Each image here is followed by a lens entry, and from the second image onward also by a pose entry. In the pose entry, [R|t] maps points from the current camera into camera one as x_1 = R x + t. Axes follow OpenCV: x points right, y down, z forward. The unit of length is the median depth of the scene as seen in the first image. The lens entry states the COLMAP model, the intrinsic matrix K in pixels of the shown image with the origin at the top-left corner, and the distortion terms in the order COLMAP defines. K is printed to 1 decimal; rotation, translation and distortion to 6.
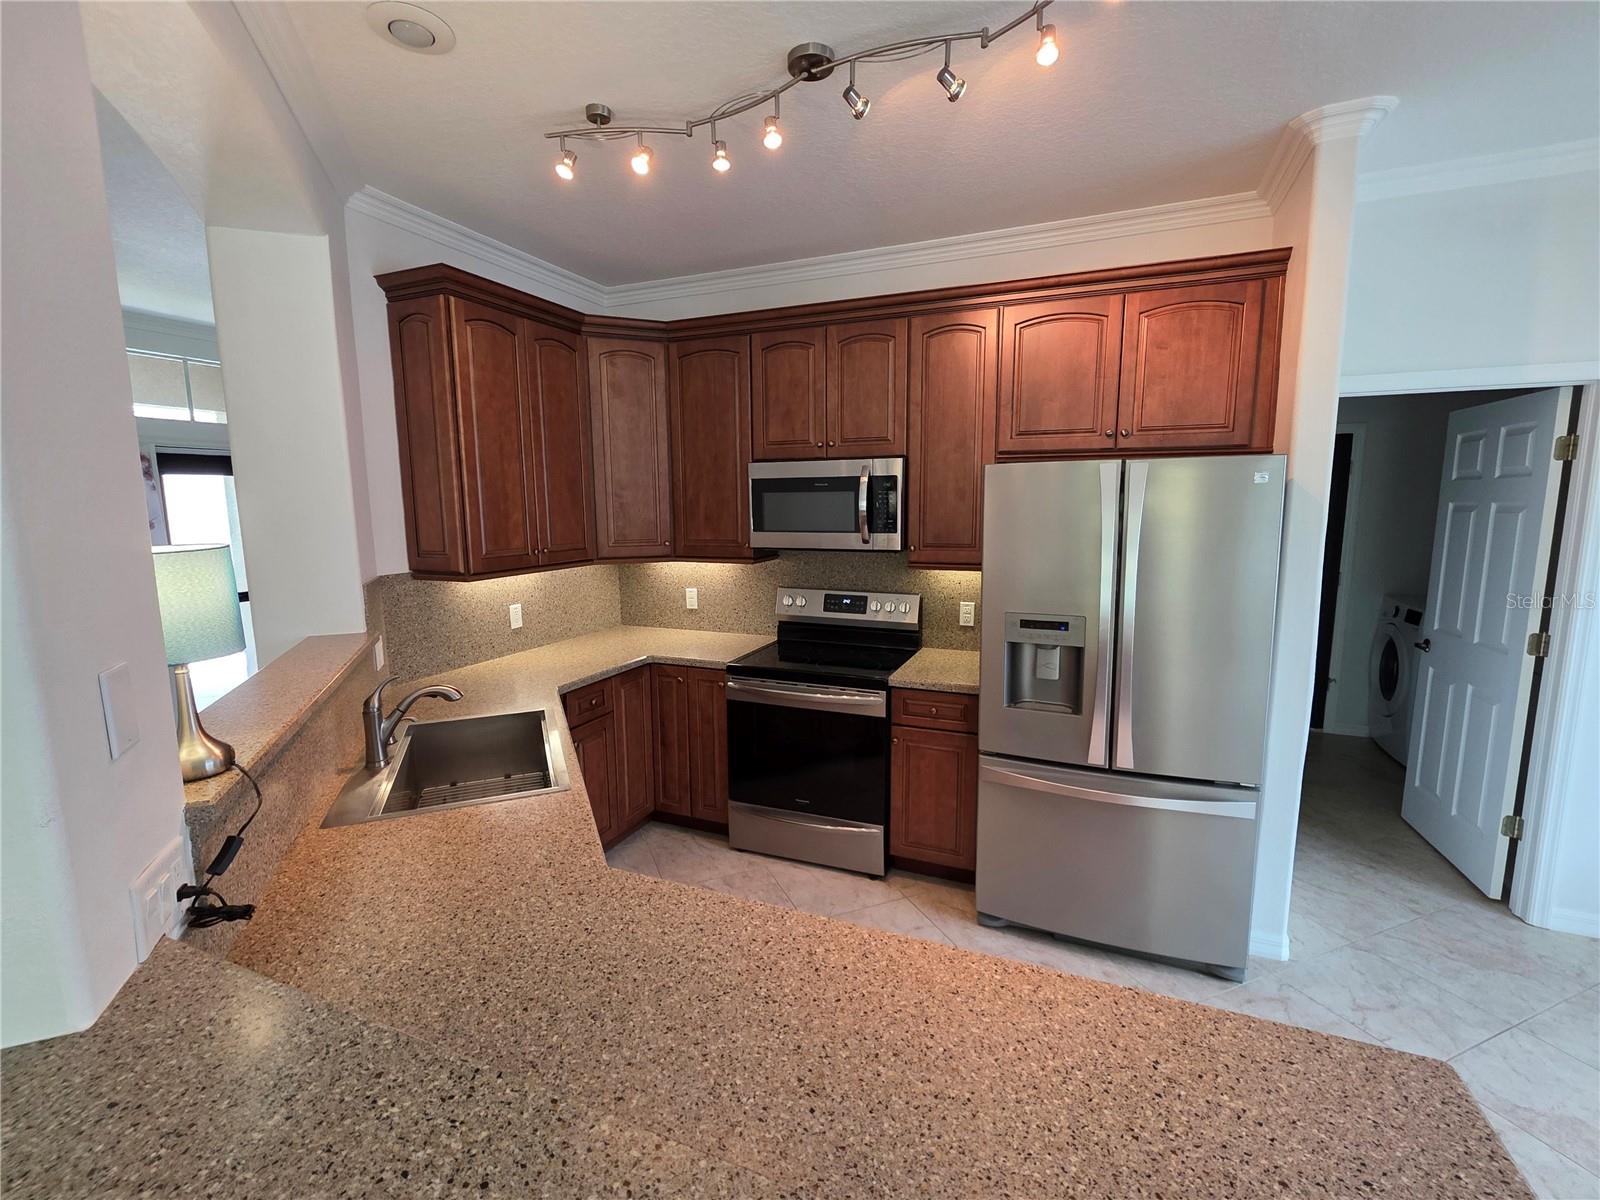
lens RADIAL K [[707.2, 0, 804.7], [0, 707.2, 599.5], [0, 0, 1]] dist [0.001121, 0.001821]
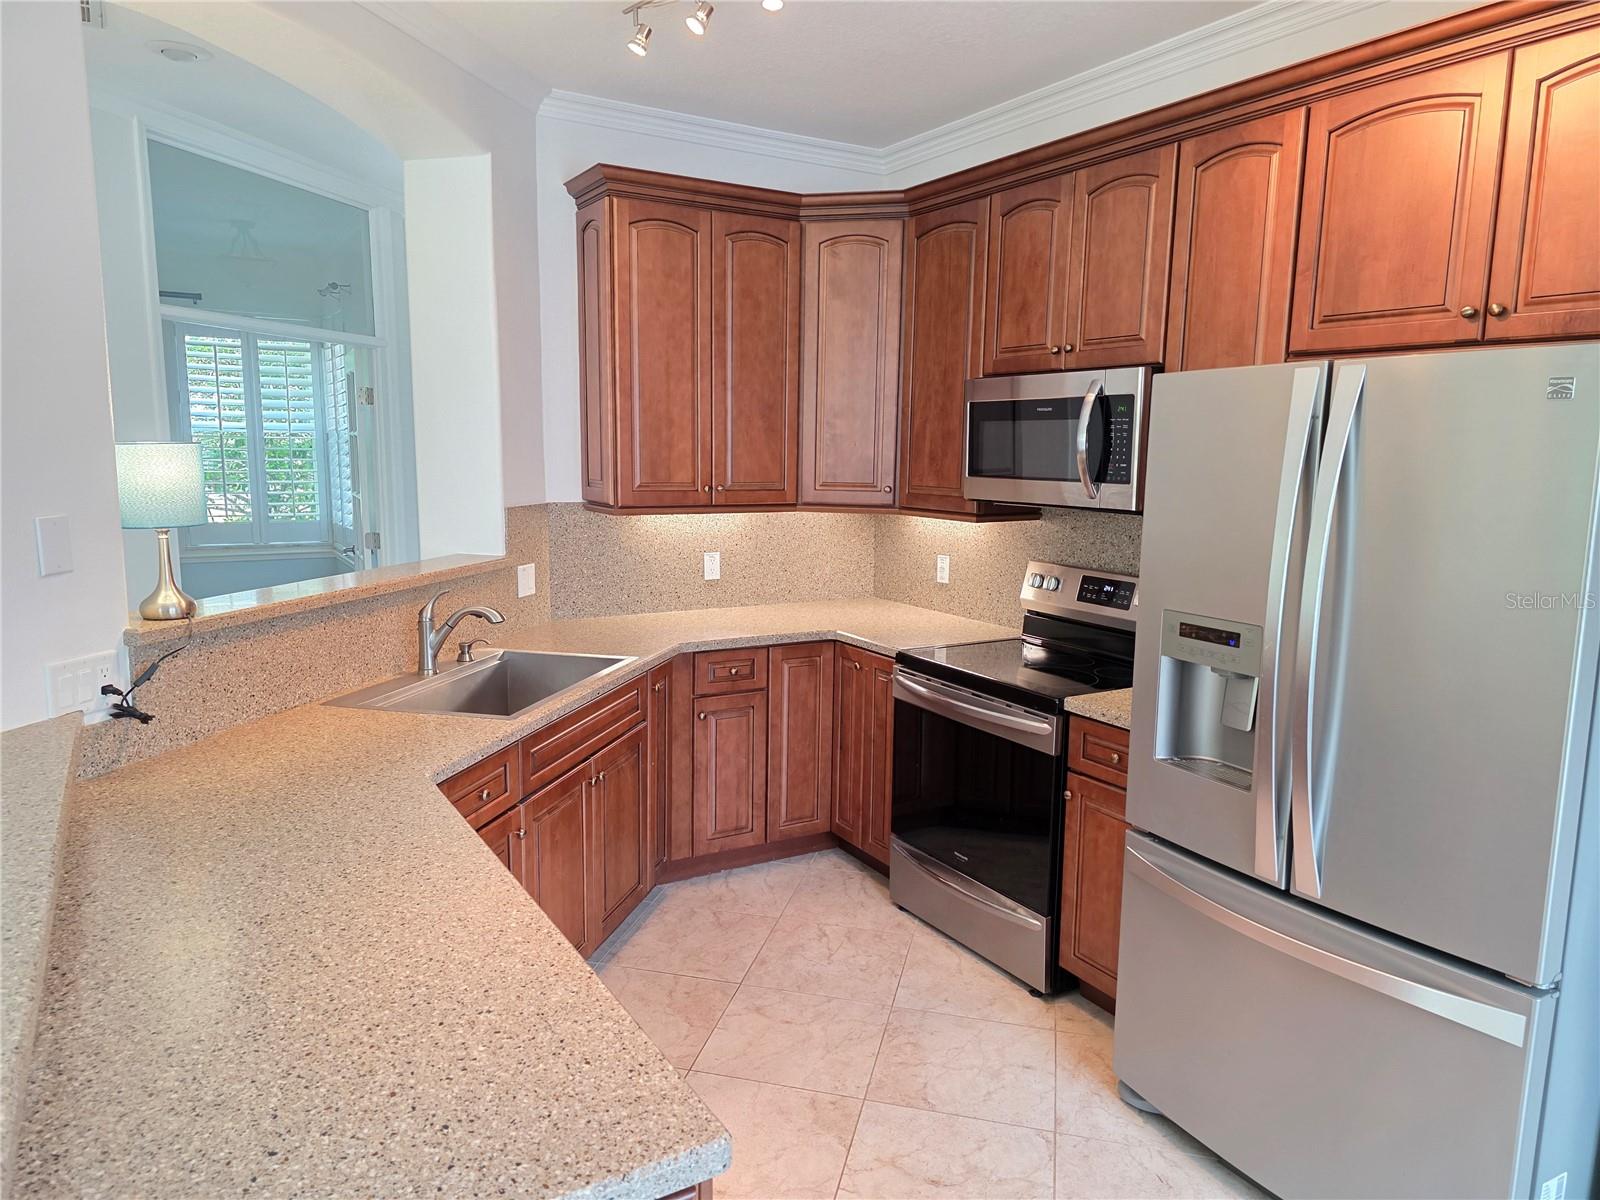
lens RADIAL K [[1077.8, 0, 799.1], [0, 1077.8, 611.9], [0, 0, 1]] dist [0.049233, -0.018383]
pose [[0.799576, 0.113191, -0.589802, 0.493958], [-0.105378, 0.993284, 0.047767, 0.006734], [0.591248, 0.023959, 0.806134, 0.023813]]
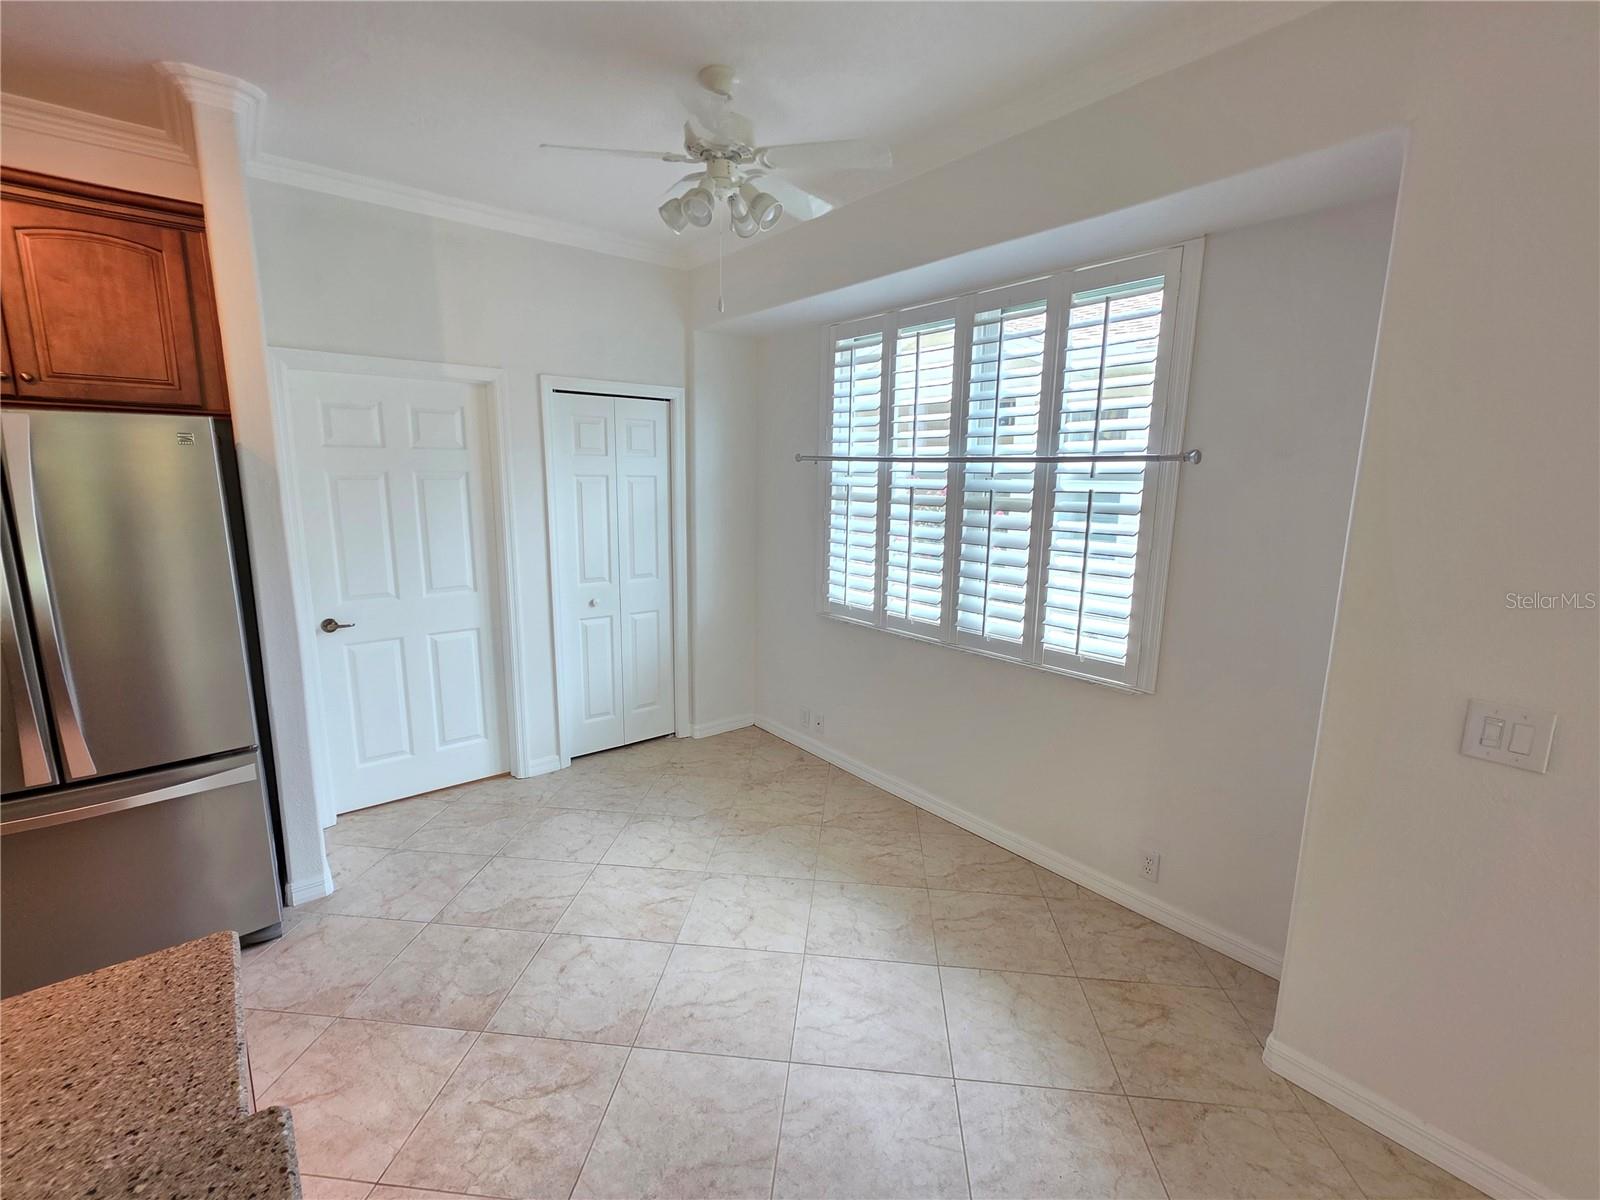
lens RADIAL K [[707.2, 0, 791.9], [0, 707.2, 596.2], [0, 0, 1]] dist [0.001121, 0.001821]
pose [[0.485629, -0.139558, 0.862953, 0.126687], [0.108007, 0.989189, 0.099192, 0.024797], [-0.867467, 0.045035, 0.495453, -0.139024]]
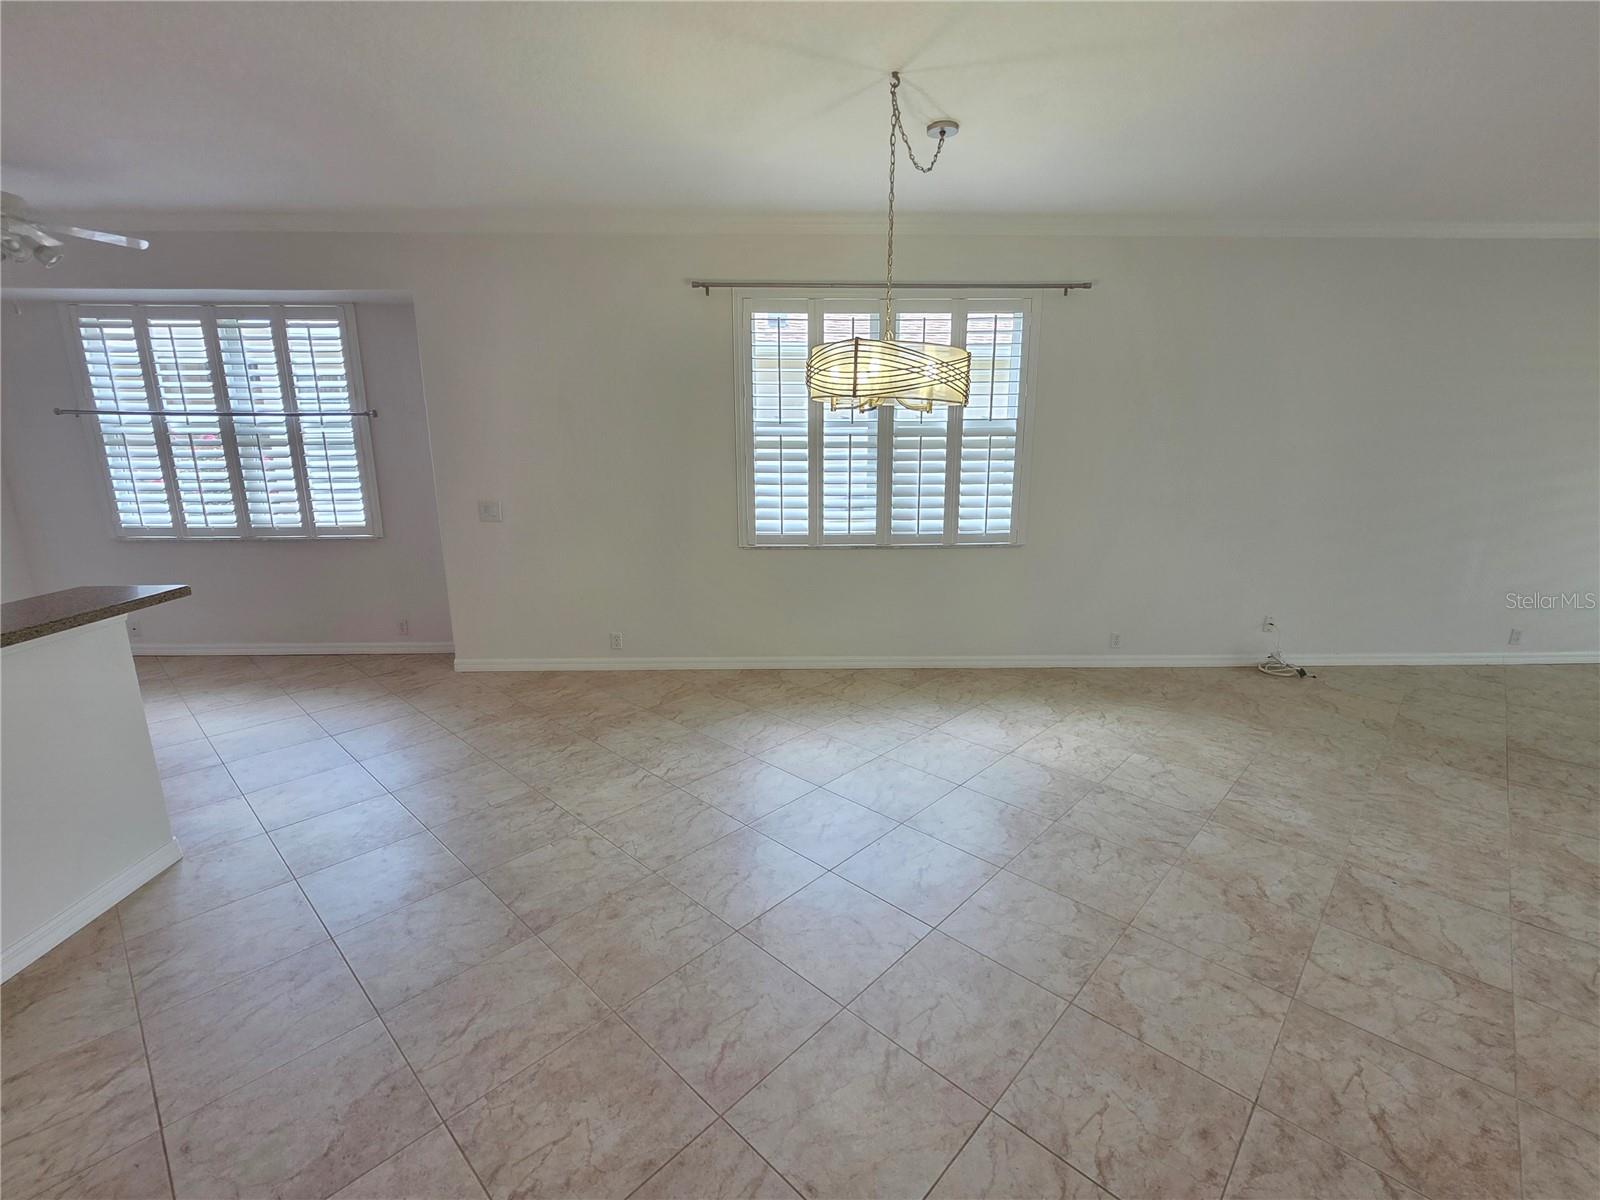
lens RADIAL K [[707.2, 0, 792.8], [0, 707.2, 595.2], [0, 0, 1]] dist [0.001121, 0.001821]
pose [[-0.407379, -0.199693, 0.891159, -0.868066], [0.132076, 0.952661, 0.273850, 0.077011], [-0.903658, 0.229261, -0.361720, -0.331378]]
